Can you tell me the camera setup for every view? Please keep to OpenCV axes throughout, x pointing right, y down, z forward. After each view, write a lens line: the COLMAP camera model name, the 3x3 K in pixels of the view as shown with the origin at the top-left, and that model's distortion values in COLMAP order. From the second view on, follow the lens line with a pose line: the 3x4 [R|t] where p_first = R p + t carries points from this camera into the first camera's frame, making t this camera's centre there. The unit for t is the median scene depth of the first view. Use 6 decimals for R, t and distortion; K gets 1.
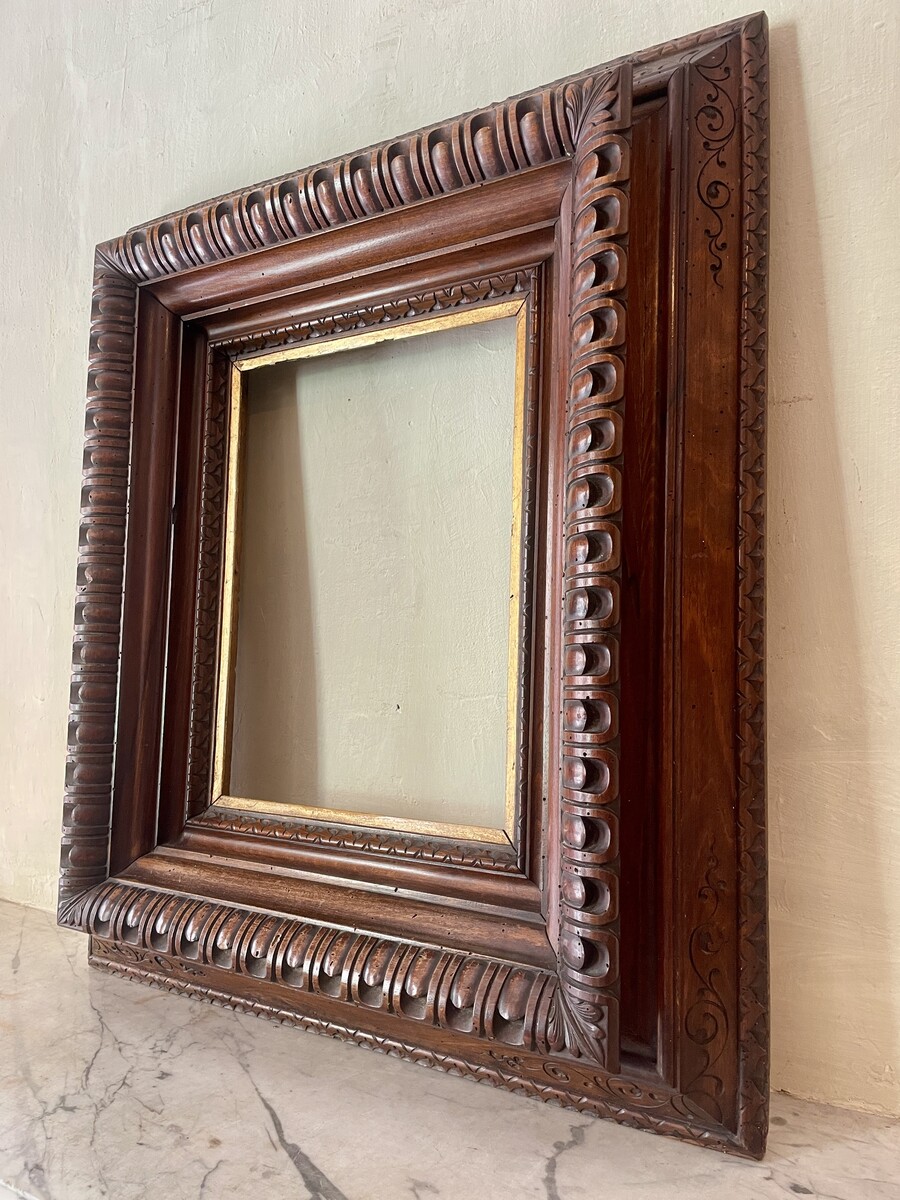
lens RADIAL K [[908.0, 0, 452.6], [0, 908.0, 609.7], [0, 0, 1]] dist [0.075911, -0.112395]
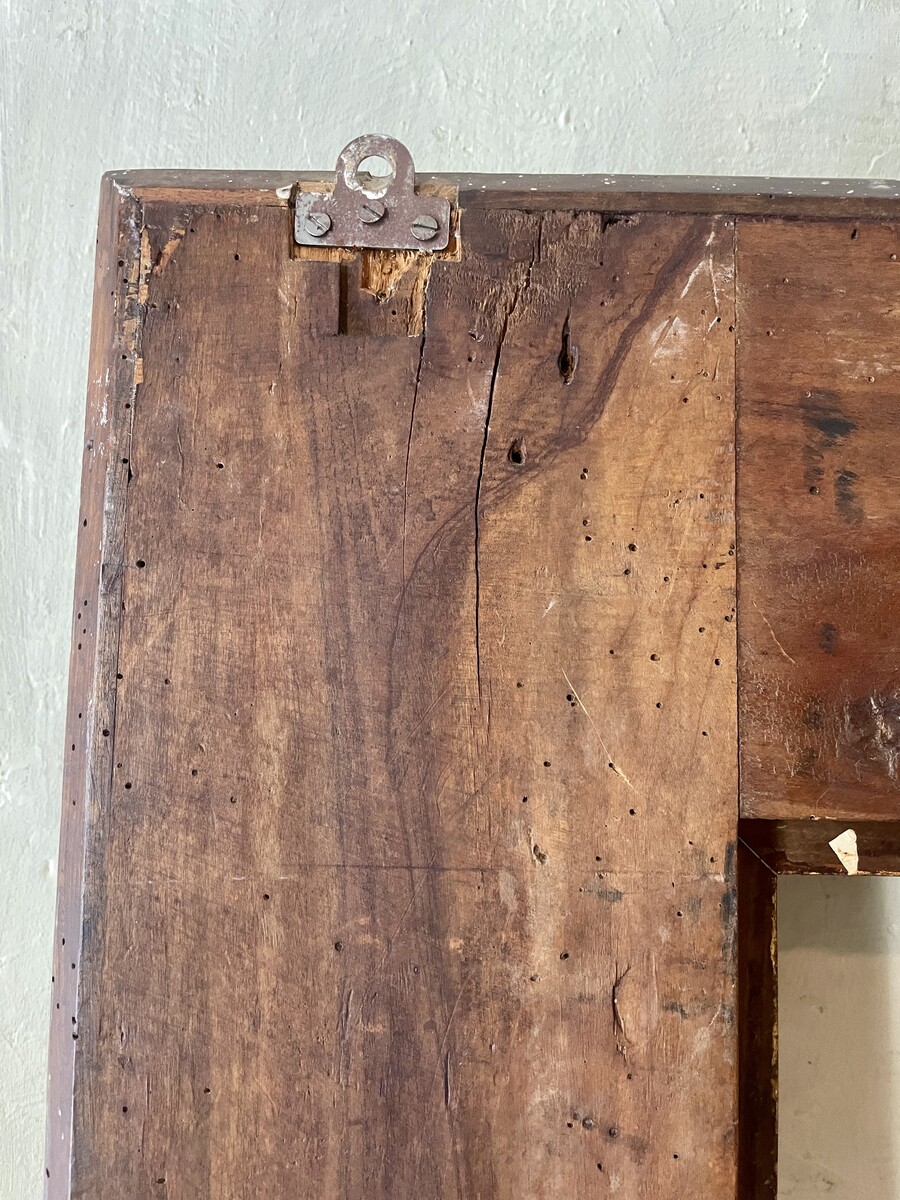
lens RADIAL K [[924.6, 0, 464.9], [0, 924.6, 597.5], [0, 0, 1]] dist [0.077995, -0.127151]
pose [[0.858792, 0.021562, 0.511871, -0.569042], [-0.043933, 0.998533, 0.031646, -0.469515], [-0.510437, -0.049666, 0.858480, 0.959231]]
